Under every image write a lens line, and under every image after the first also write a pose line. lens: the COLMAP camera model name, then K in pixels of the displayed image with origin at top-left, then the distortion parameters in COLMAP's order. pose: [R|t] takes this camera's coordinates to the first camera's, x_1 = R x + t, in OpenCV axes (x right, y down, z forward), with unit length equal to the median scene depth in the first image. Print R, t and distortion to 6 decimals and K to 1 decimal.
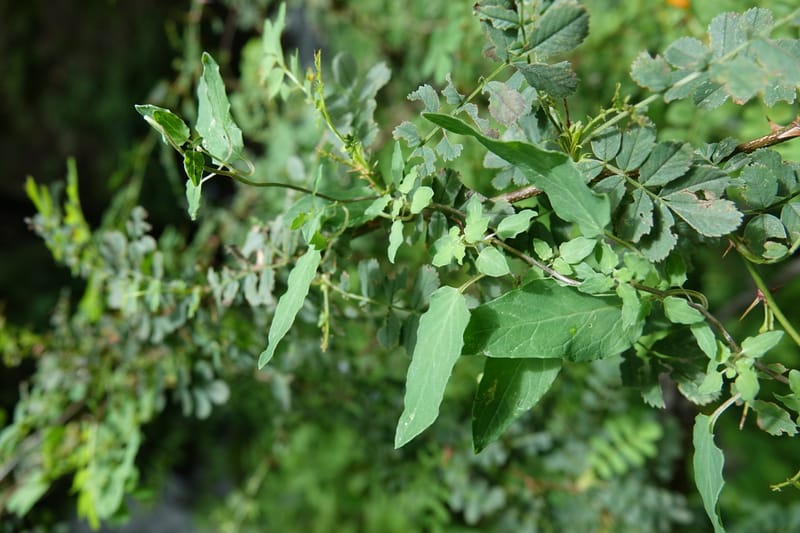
lens RADIAL K [[561.9, 0, 390.1], [0, 561.9, 264.1], [0, 0, 1]] dist [0.002562, -0.000723]
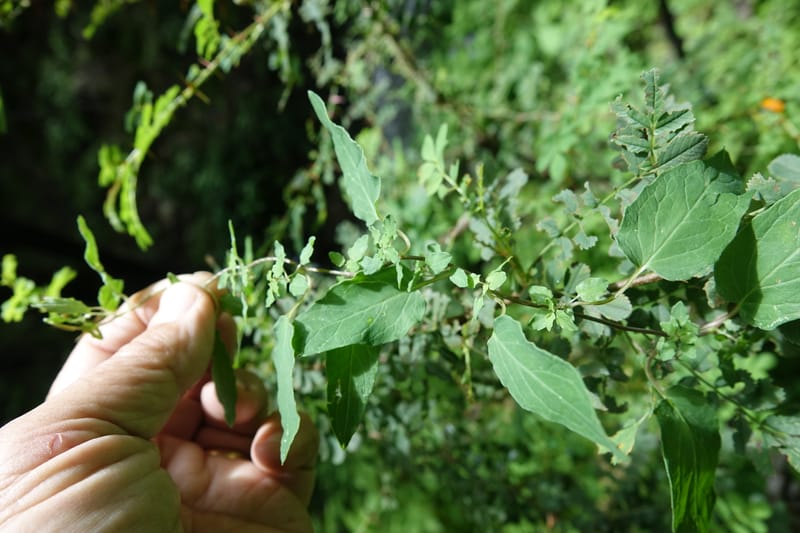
lens RADIAL K [[561.9, 0, 390.1], [0, 561.9, 264.1], [0, 0, 1]] dist [0.002562, -0.000723]
pose [[0.992251, 0.020591, -0.122528, -0.172757], [-0.035373, 0.992177, -0.119721, 0.010555], [0.119104, 0.123127, 0.985218, -0.272434]]
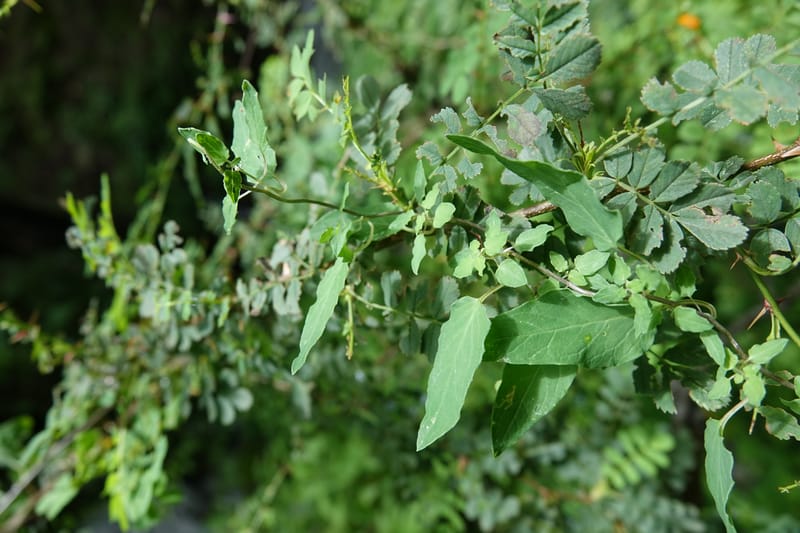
lens RADIAL K [[561.9, 0, 390.1], [0, 561.9, 264.1], [0, 0, 1]] dist [0.002562, -0.000723]
pose [[0.999848, 0.000346, -0.017418, -0.027145], [-0.000707, 0.999785, -0.020741, 0.000312], [0.017407, 0.020750, 0.999633, -0.063612]]
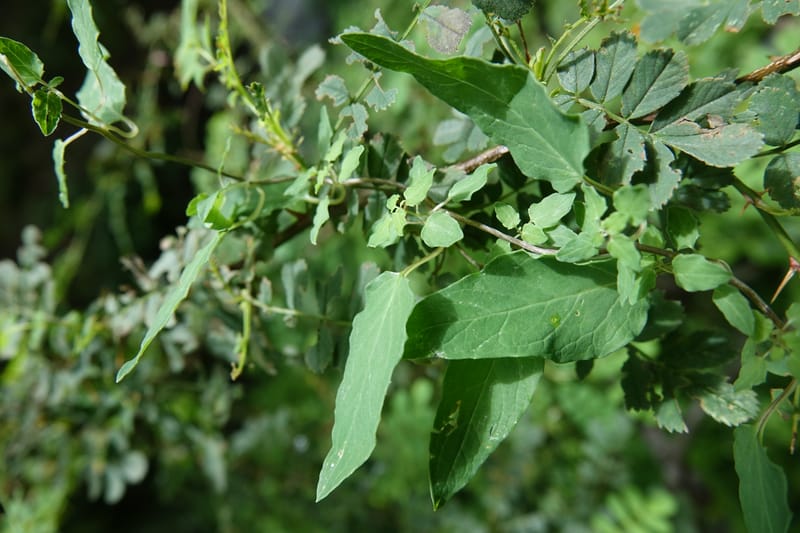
lens RADIAL K [[563.0, 0, 384.8], [0, 563.0, 266.7], [0, 0, 1]] dist [-0.007287, -0.003690]
pose [[0.999458, -0.025143, 0.021260, 0.085997], [0.028509, 0.983851, -0.176702, 0.172397], [-0.016474, 0.177212, 0.984035, 0.257508]]
